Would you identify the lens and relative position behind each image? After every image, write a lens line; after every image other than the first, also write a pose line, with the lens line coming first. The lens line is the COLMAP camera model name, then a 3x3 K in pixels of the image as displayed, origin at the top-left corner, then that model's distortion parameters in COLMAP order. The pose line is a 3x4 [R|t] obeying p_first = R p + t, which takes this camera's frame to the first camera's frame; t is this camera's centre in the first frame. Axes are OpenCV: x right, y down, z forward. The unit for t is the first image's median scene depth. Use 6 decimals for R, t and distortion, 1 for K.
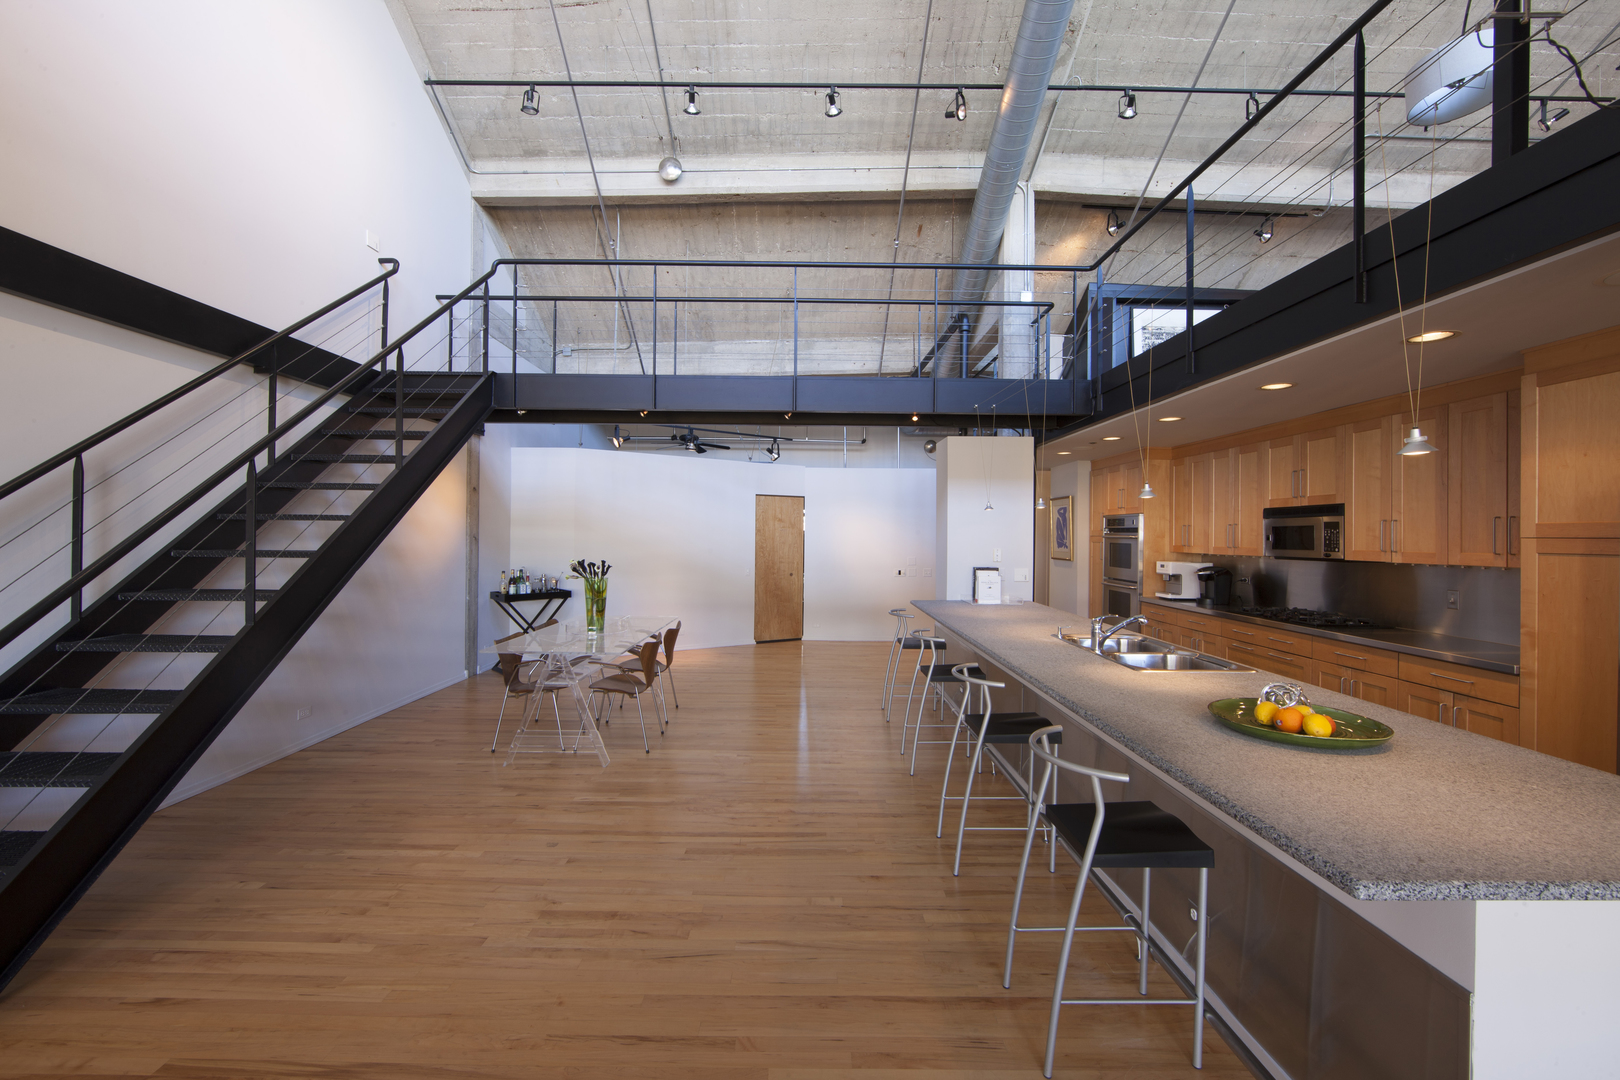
lens RADIAL K [[643.1, 0, 804.1], [0, 643.1, 532.6], [0, 0, 1]] dist [-0.008051, 0.001041]
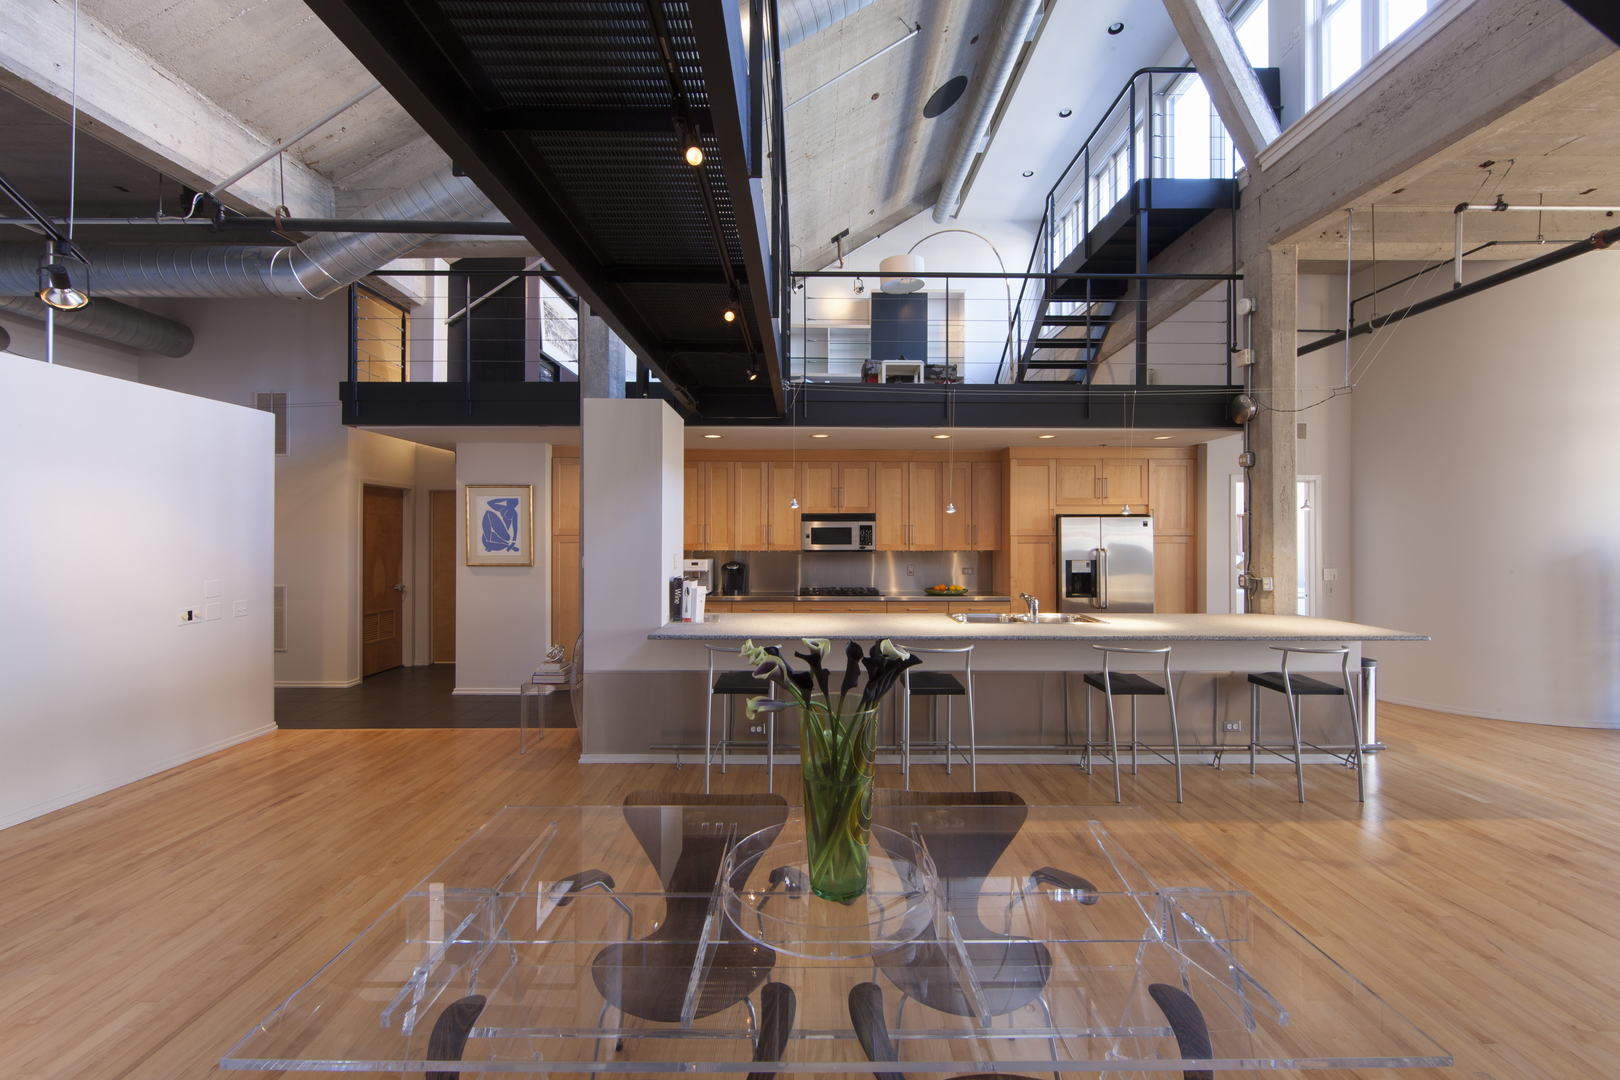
lens RADIAL K [[643.1, 0, 812.4], [0, 643.1, 535.3], [0, 0, 1]] dist [-0.008051, 0.001041]
pose [[-0.006129, -0.009193, 0.999939, -0.531965], [-0.004374, 0.999948, 0.009166, -0.005247], [-0.999972, -0.004318, -0.006168, 0.894587]]
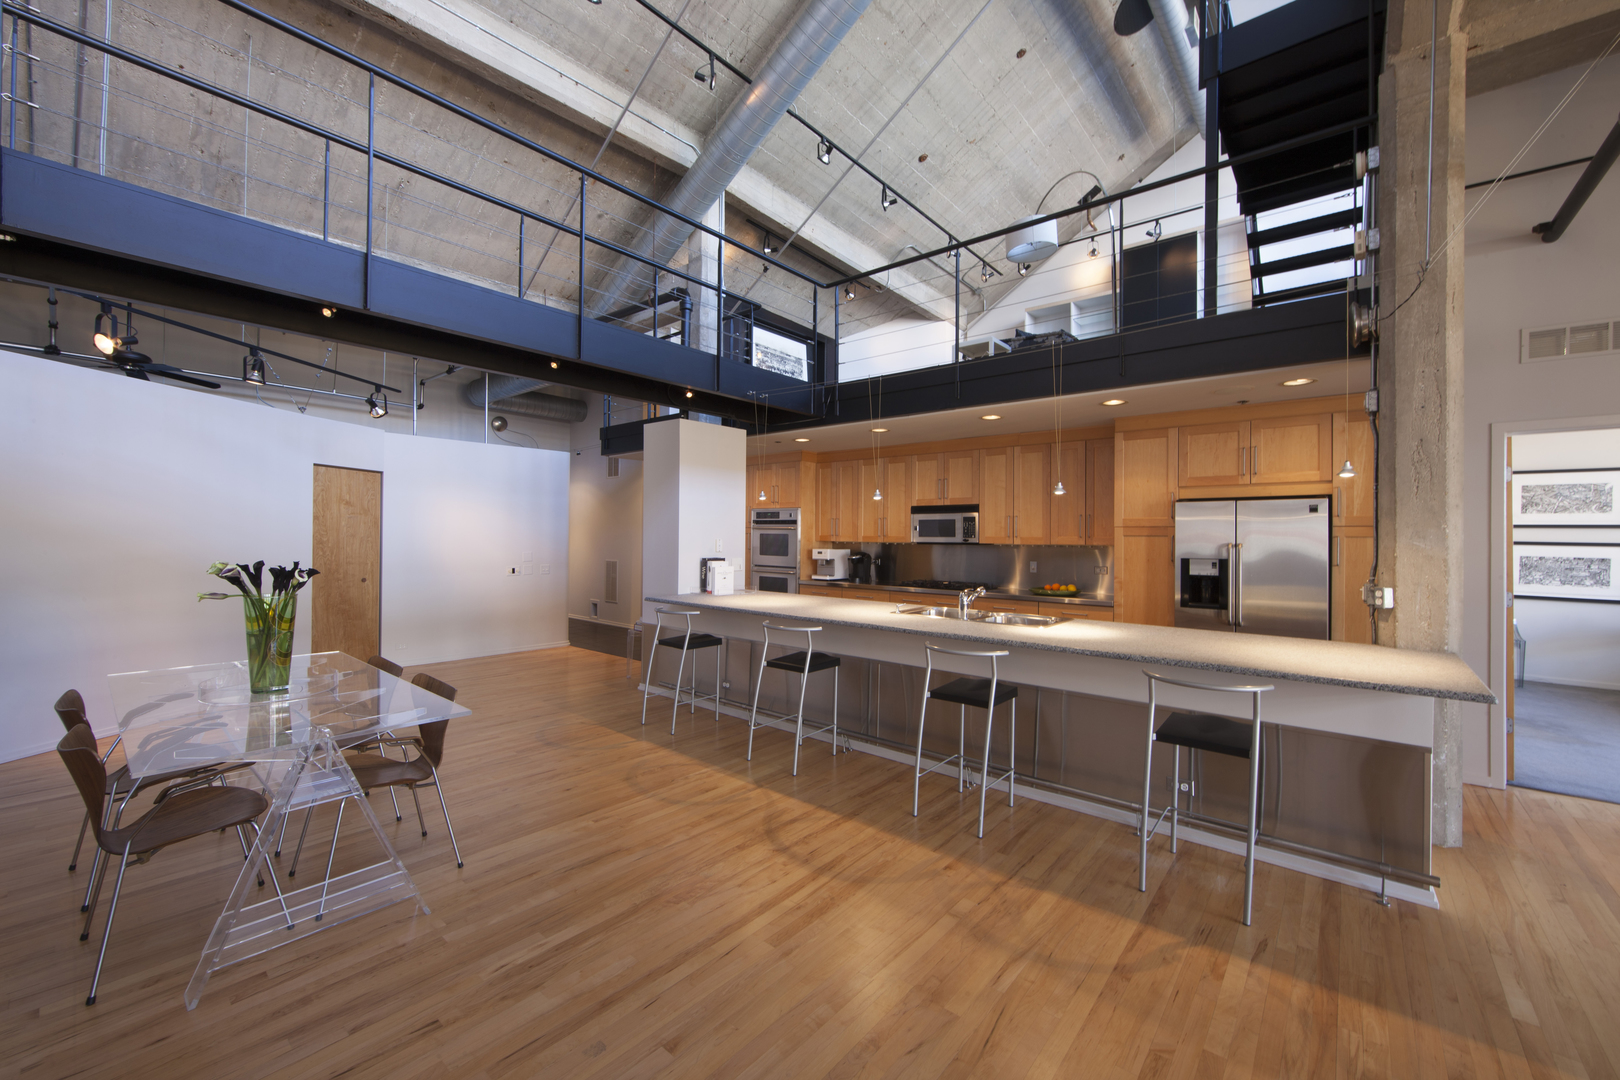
lens RADIAL K [[643.1, 0, 813.5], [0, 643.1, 532.2], [0, 0, 1]] dist [-0.008051, 0.001041]
pose [[0.645689, 0.001079, 0.763600, -0.389505], [-0.005510, 0.999980, 0.003246, 0.011609], [-0.763581, -0.006303, 0.645682, 0.267630]]
